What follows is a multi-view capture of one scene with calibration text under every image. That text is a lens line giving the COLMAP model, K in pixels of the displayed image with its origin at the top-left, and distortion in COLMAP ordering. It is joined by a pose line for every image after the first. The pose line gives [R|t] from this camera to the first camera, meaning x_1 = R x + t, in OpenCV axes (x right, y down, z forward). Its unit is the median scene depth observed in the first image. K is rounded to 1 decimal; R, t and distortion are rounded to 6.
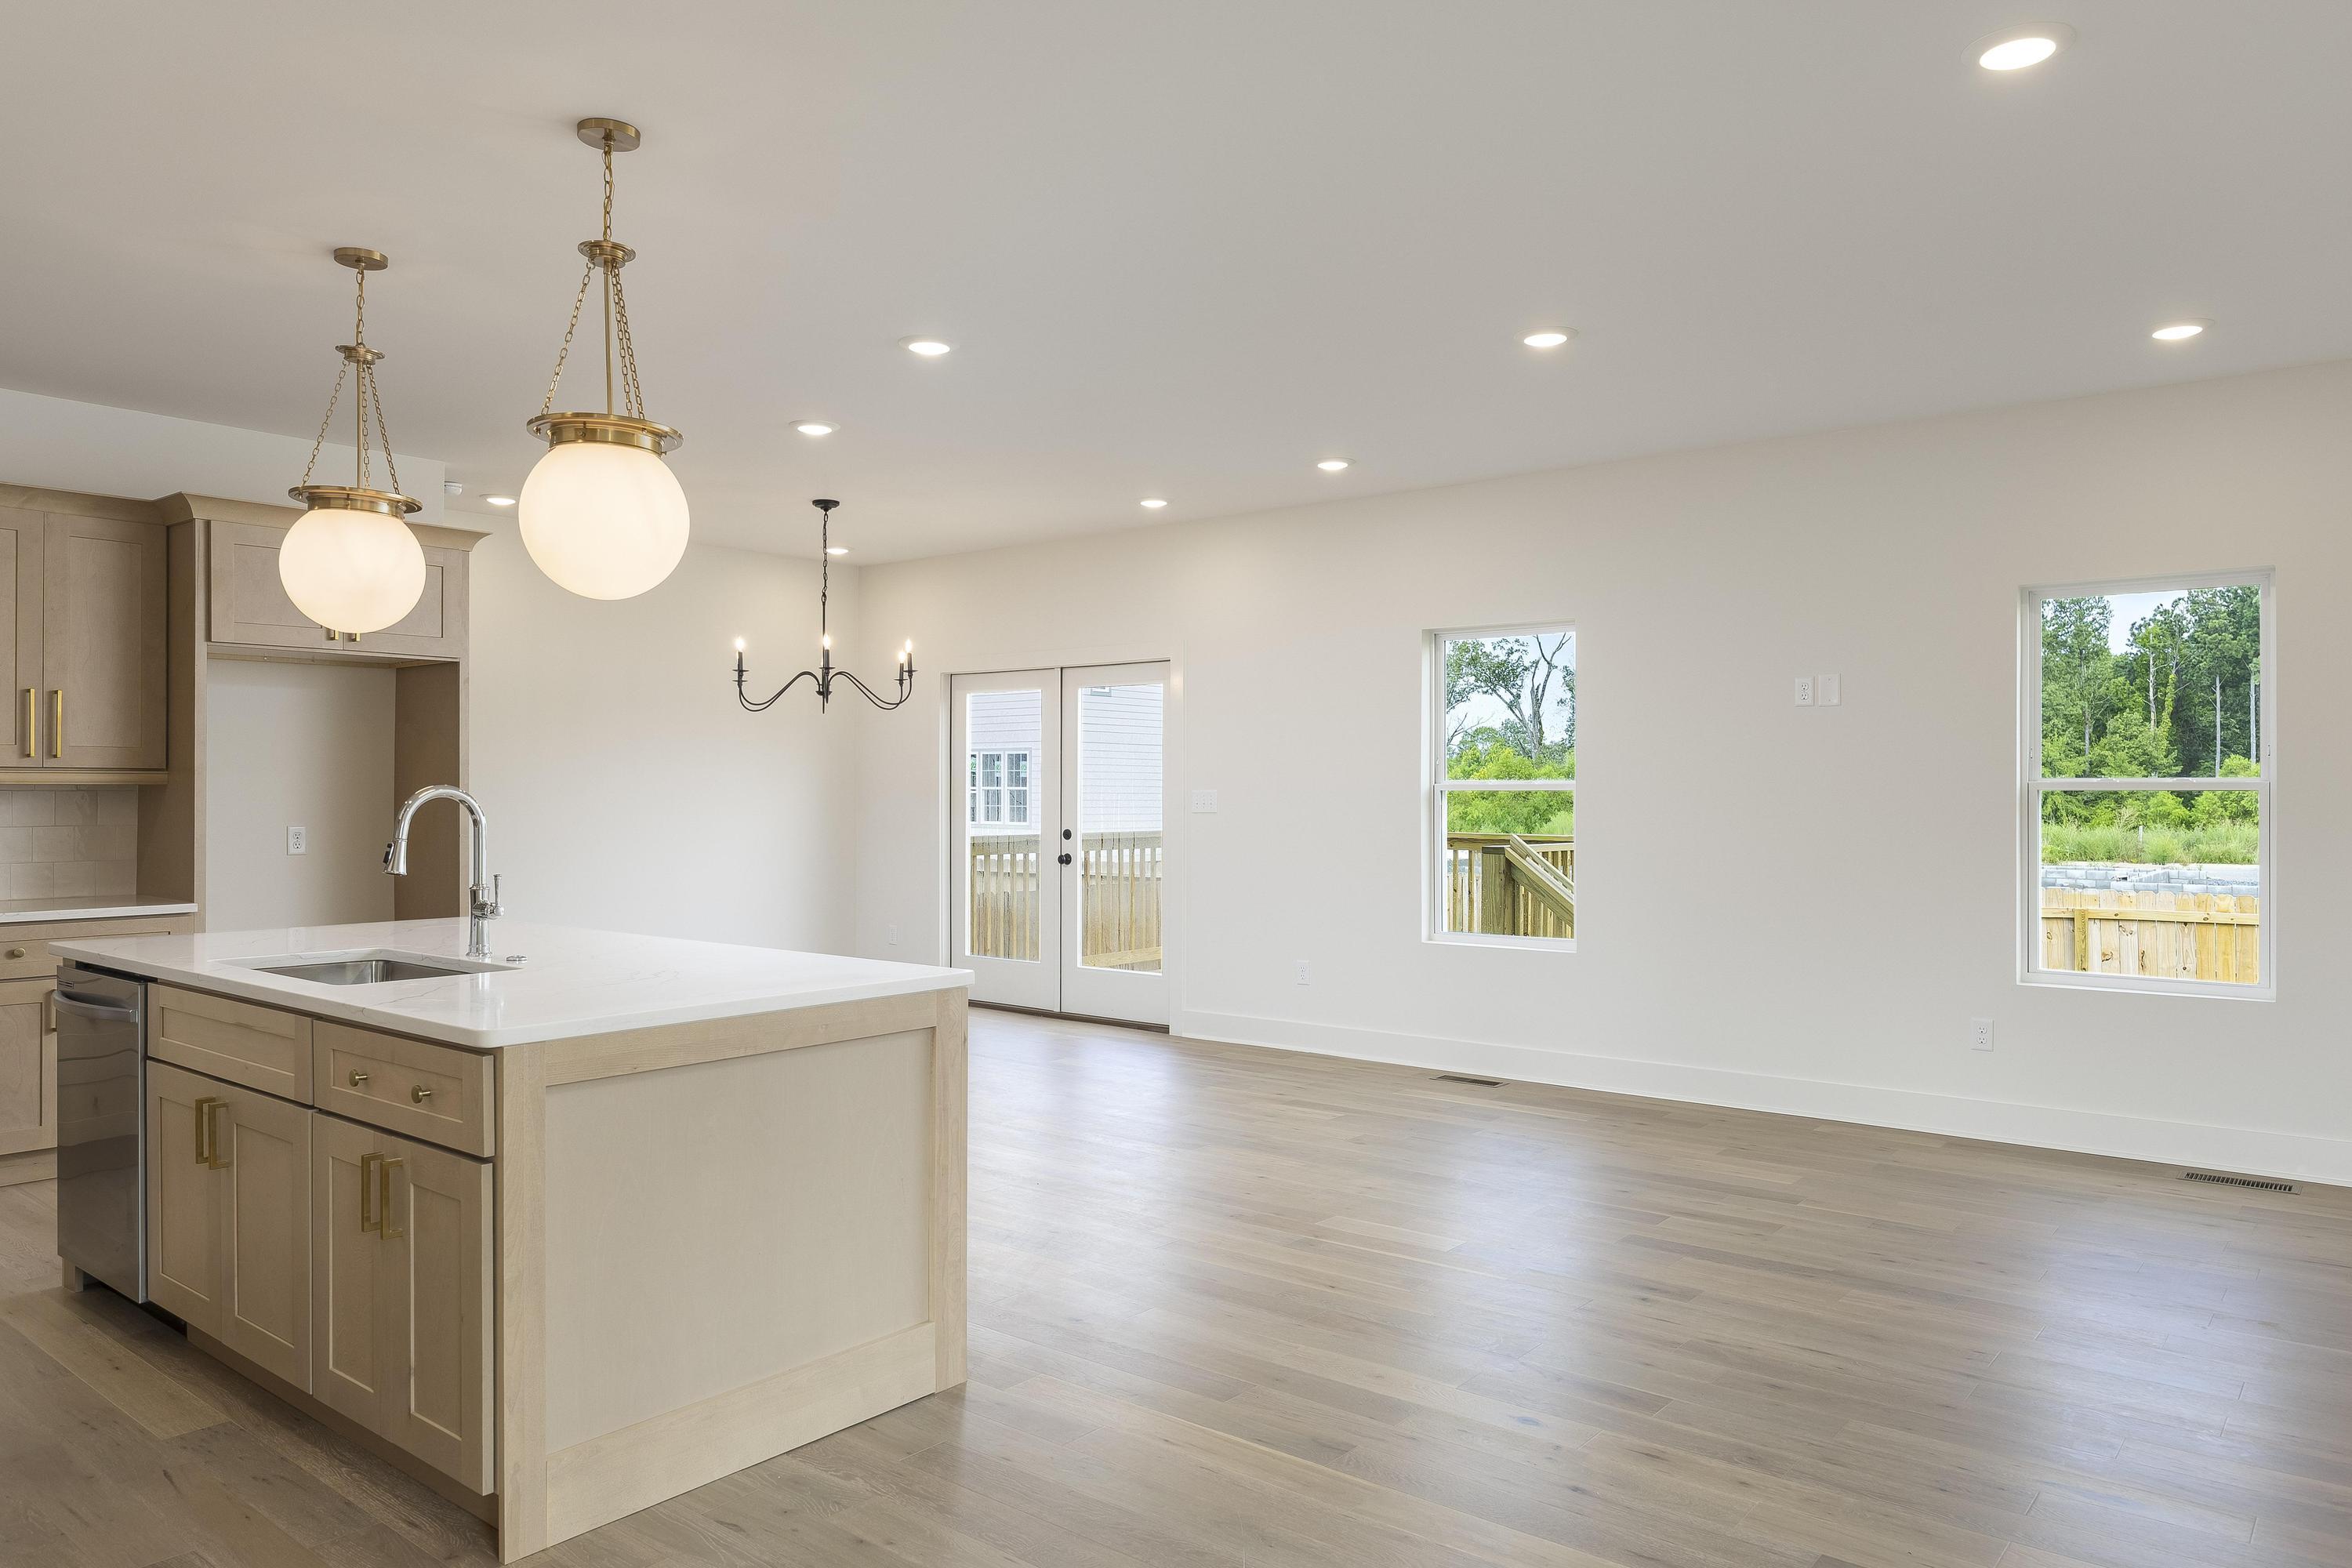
lens RADIAL K [[1576.8, 0, 1164.7], [0, 1576.8, 801.0], [0, 0, 1]] dist [0.012021, 0.003122]
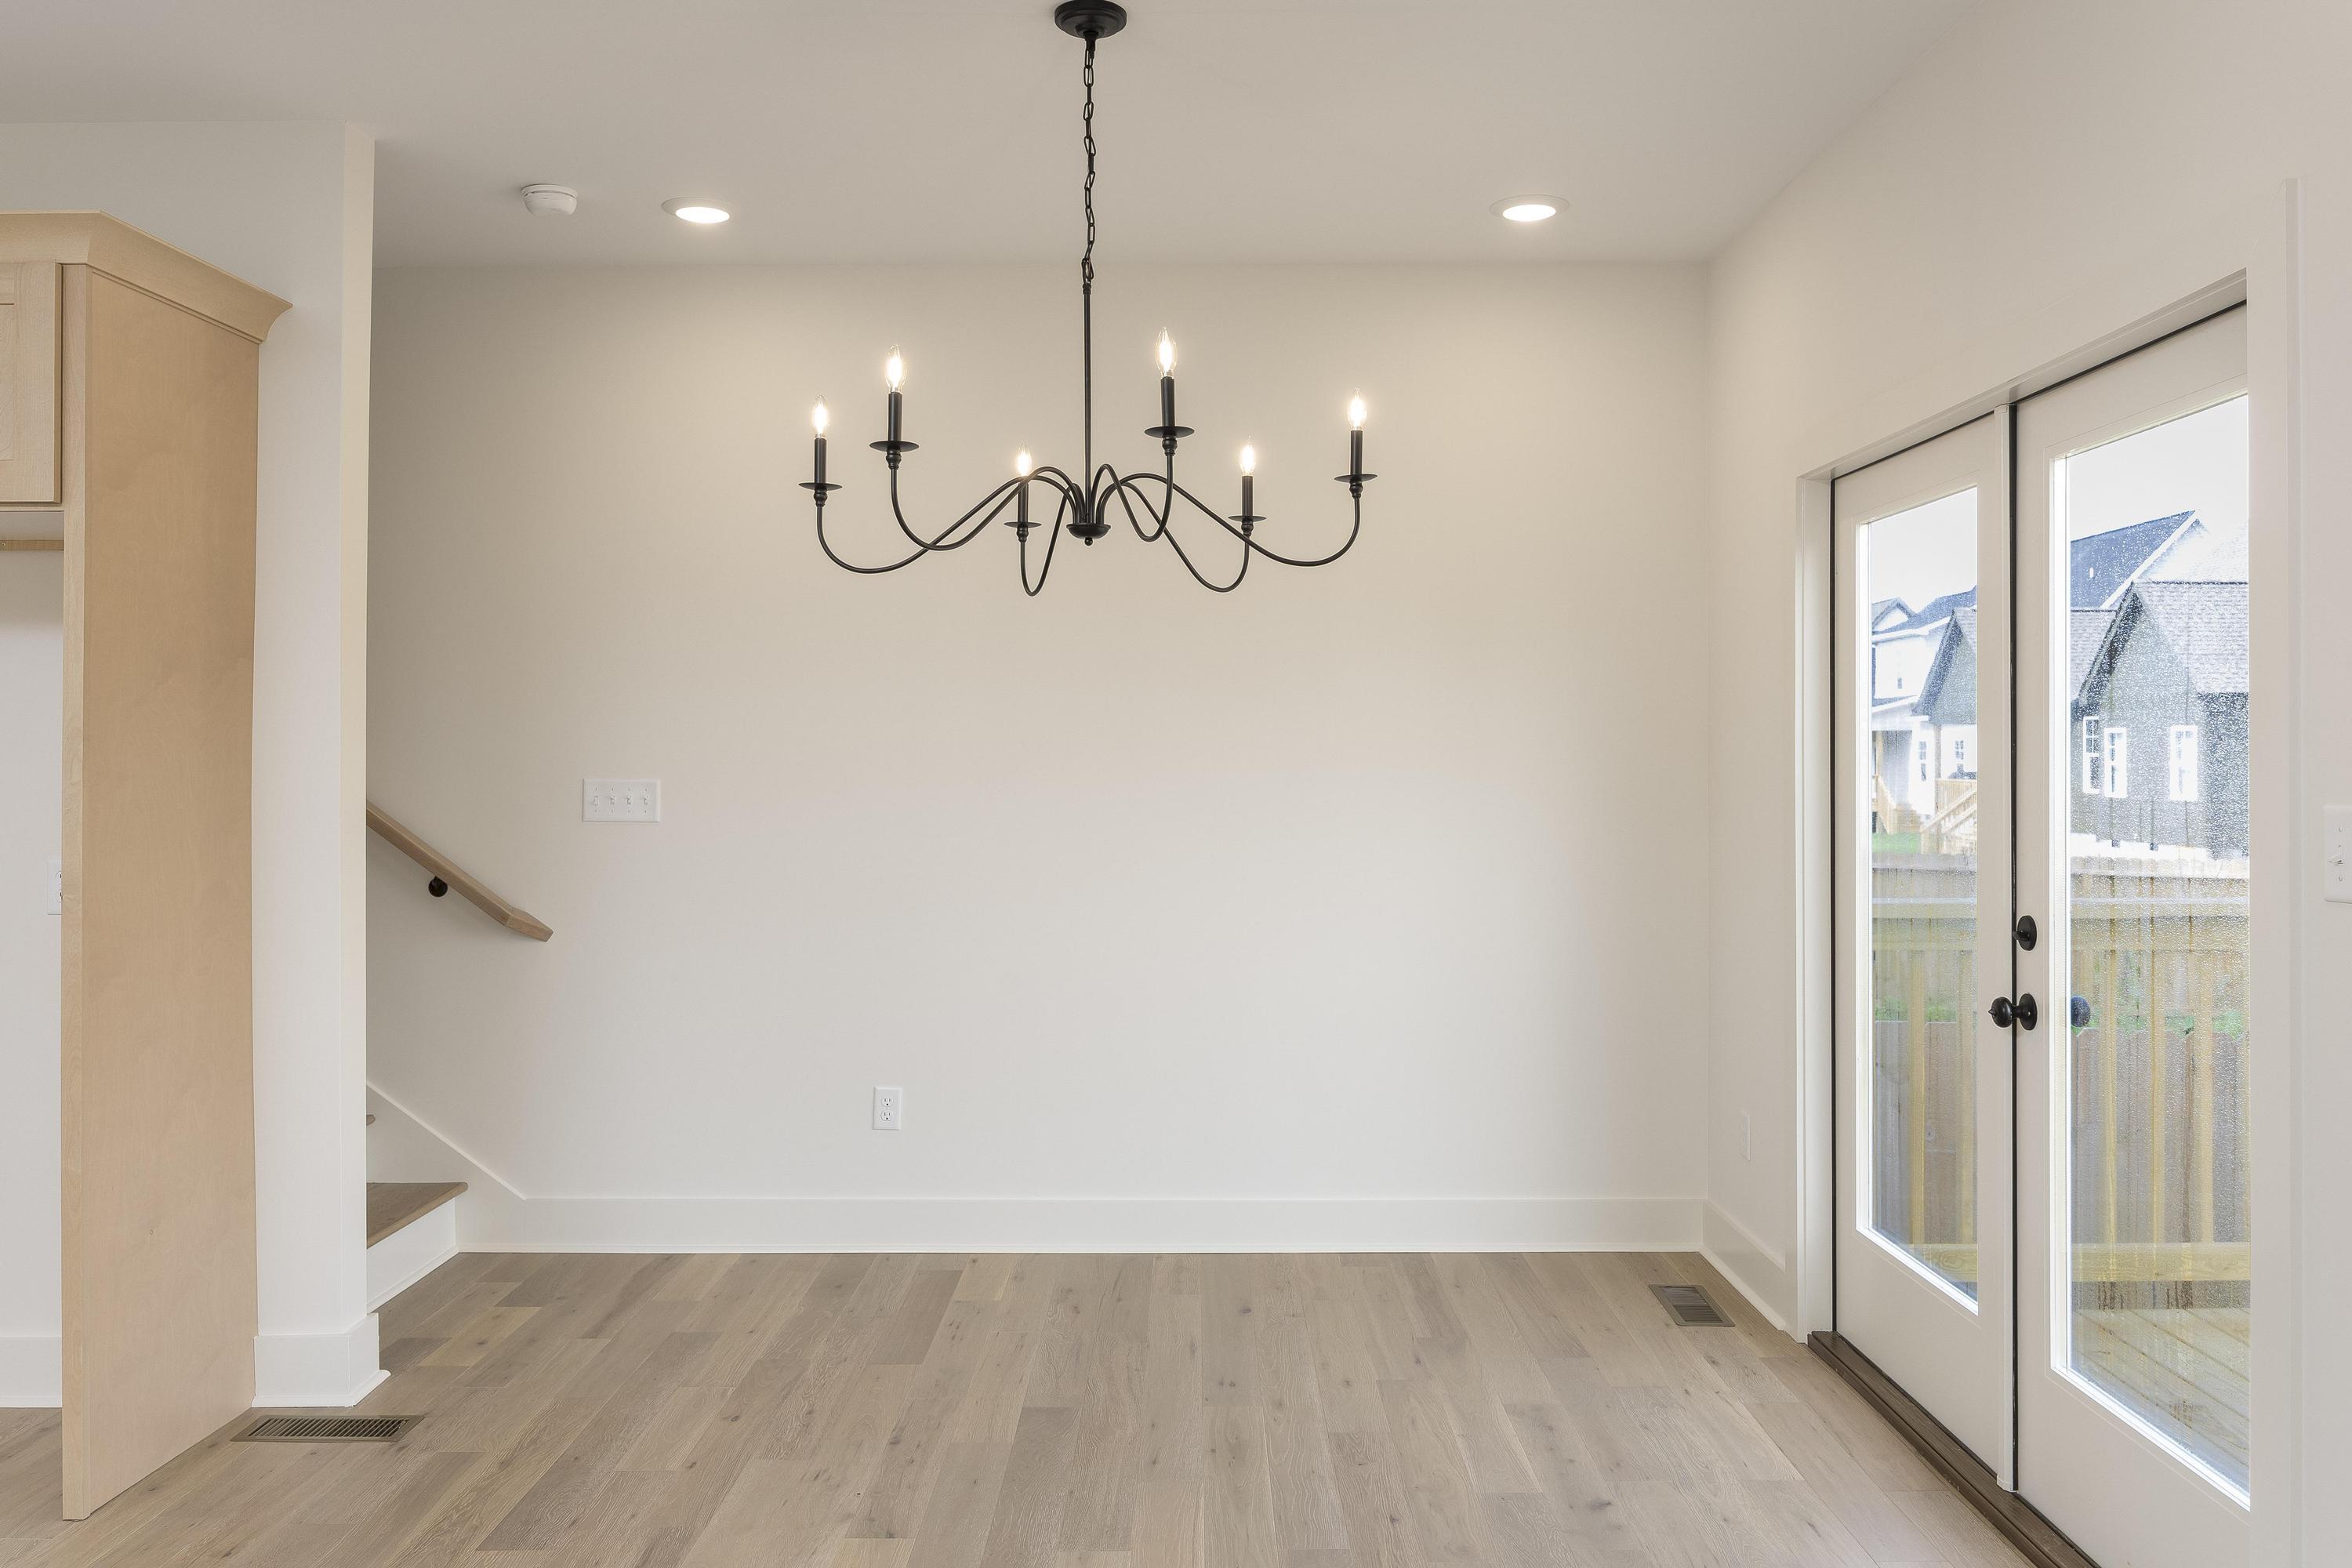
lens RADIAL K [[1836.7, 0, 1175.3], [0, 1836.7, 748.3], [0, 0, 1]] dist [-0.009411, 0.000000]
pose [[0.634340, -0.008544, -0.773007, 0.178400], [-0.001674, 0.999921, -0.012426, -0.016318], [0.773052, 0.009177, 0.634276, 1.026394]]
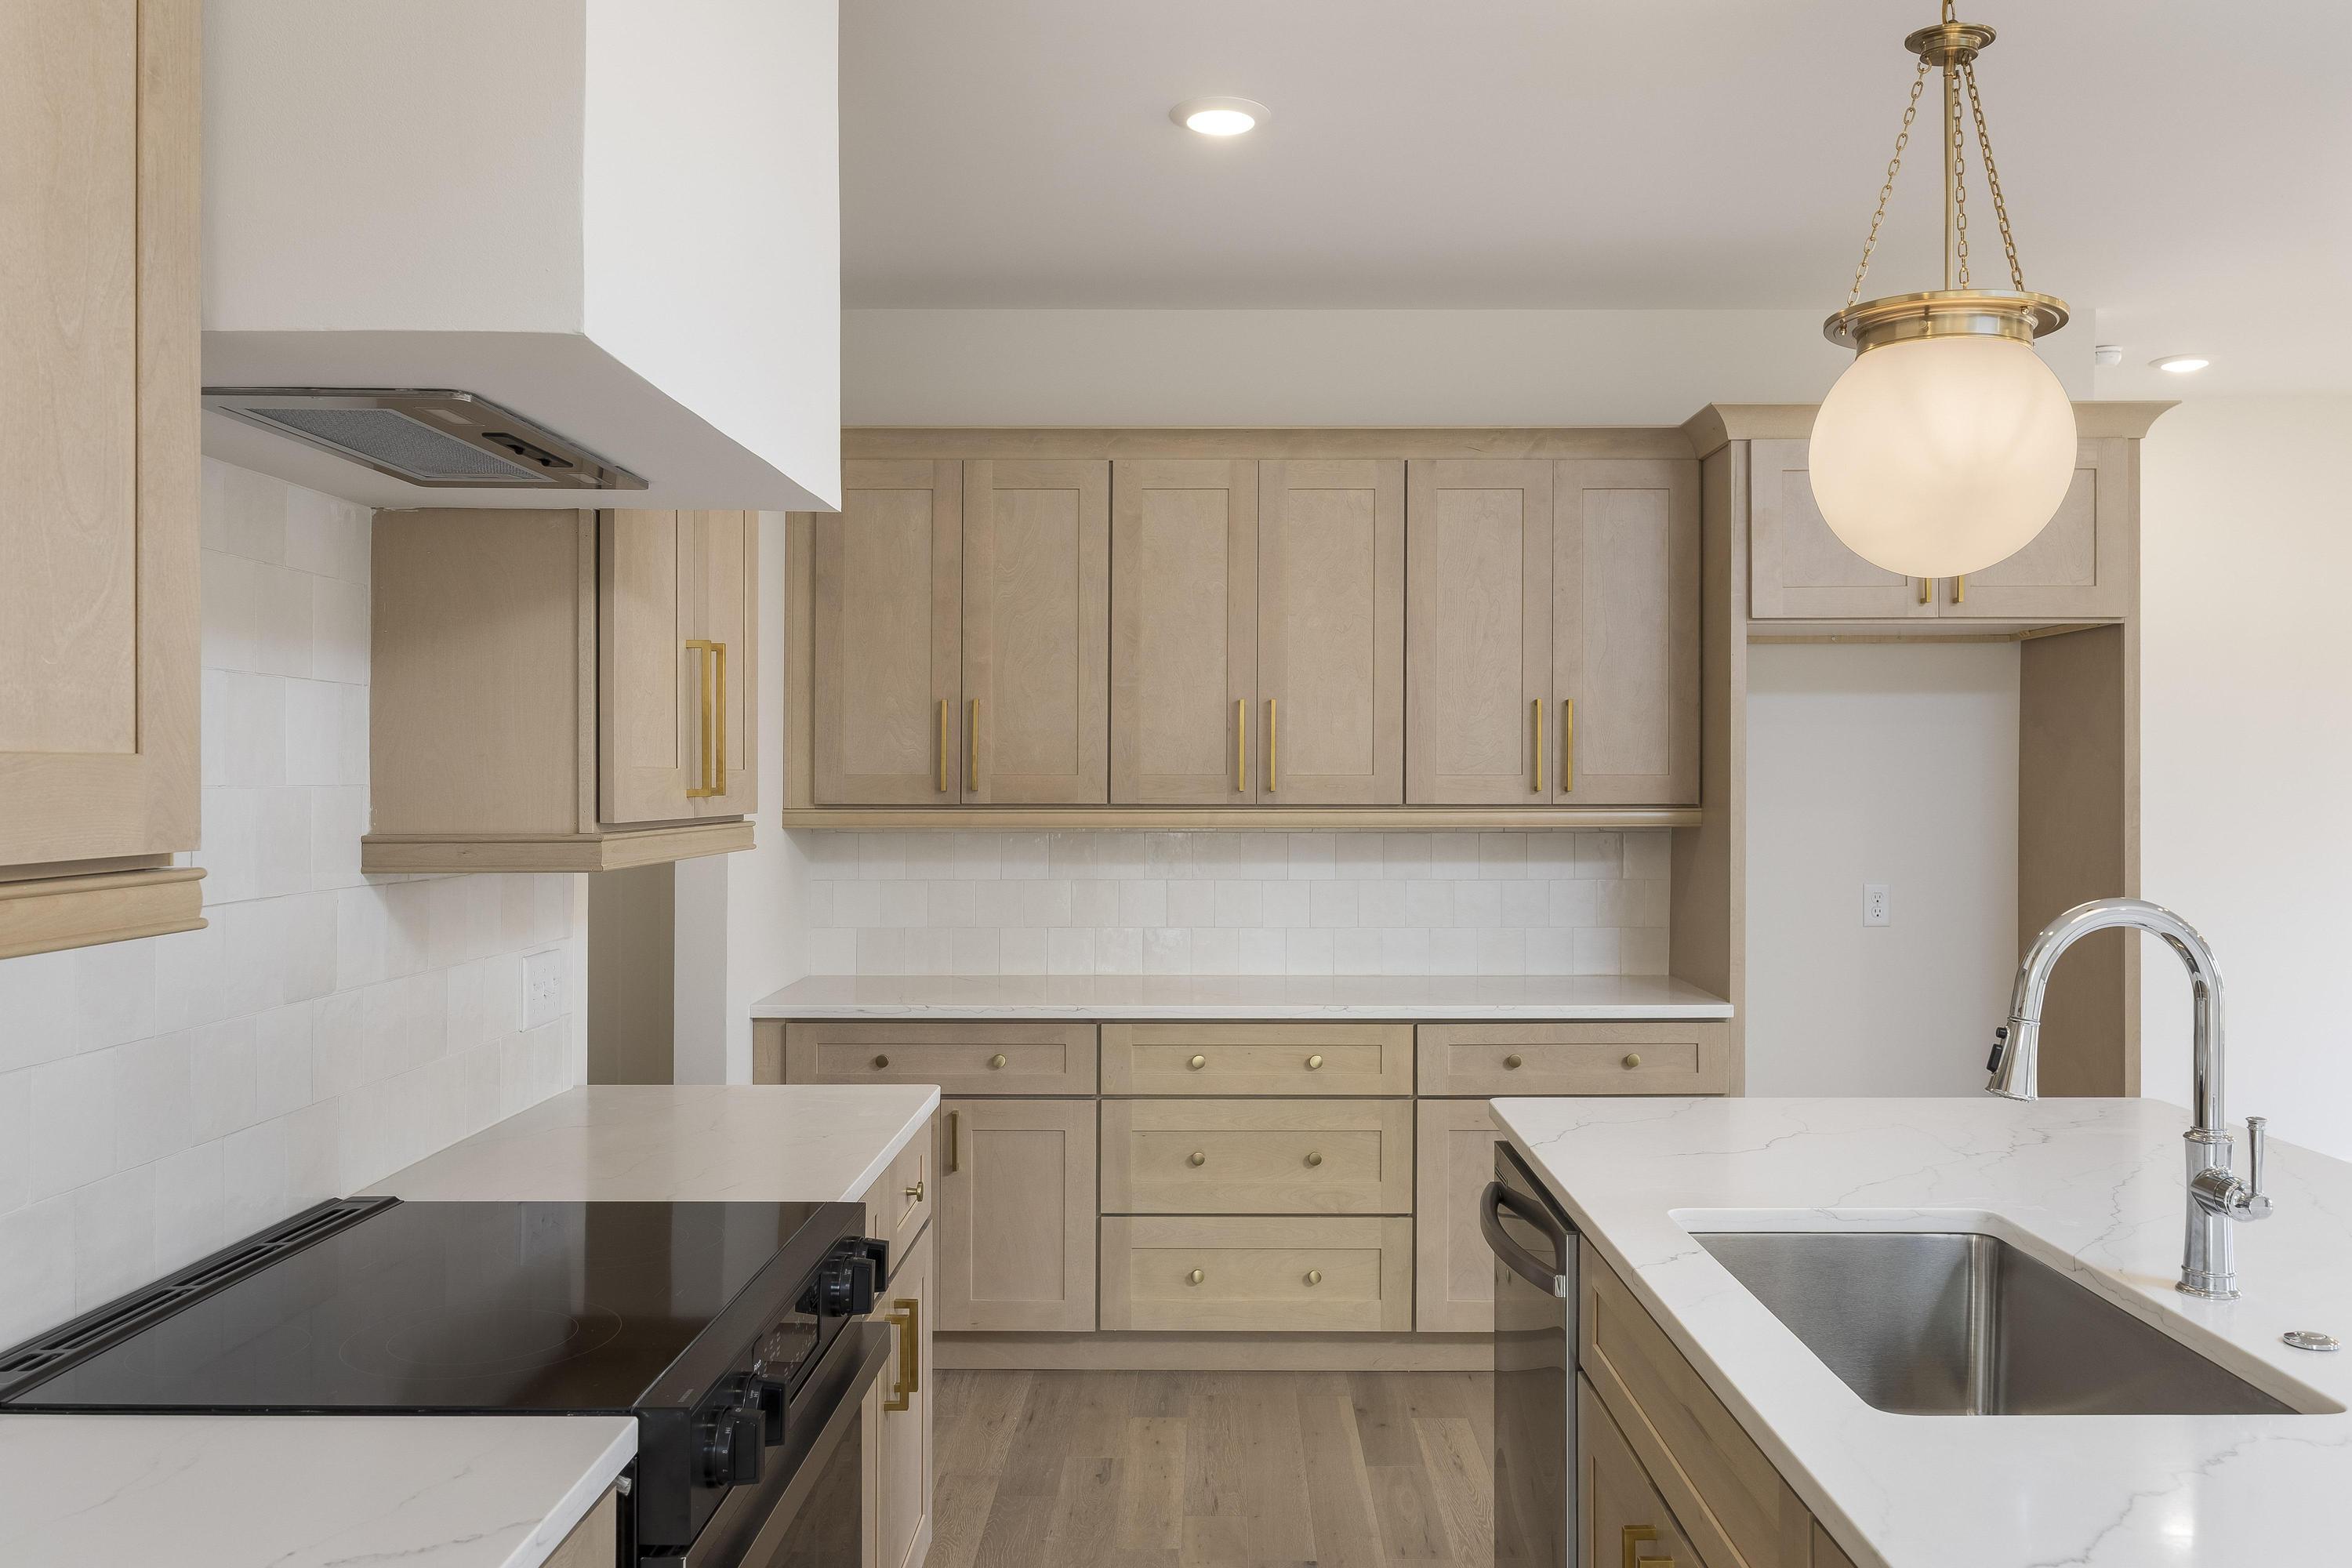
lens RADIAL K [[1777.6, 0, 1180.3], [0, 1777.6, 778.5], [0, 0, 1]] dist [-0.010761, -0.006883]
pose [[0.624340, -0.003885, -0.781143, -0.162735], [-0.000501, 0.999985, -0.005374, -0.028101], [0.781153, 0.003746, 0.624329, 0.337042]]
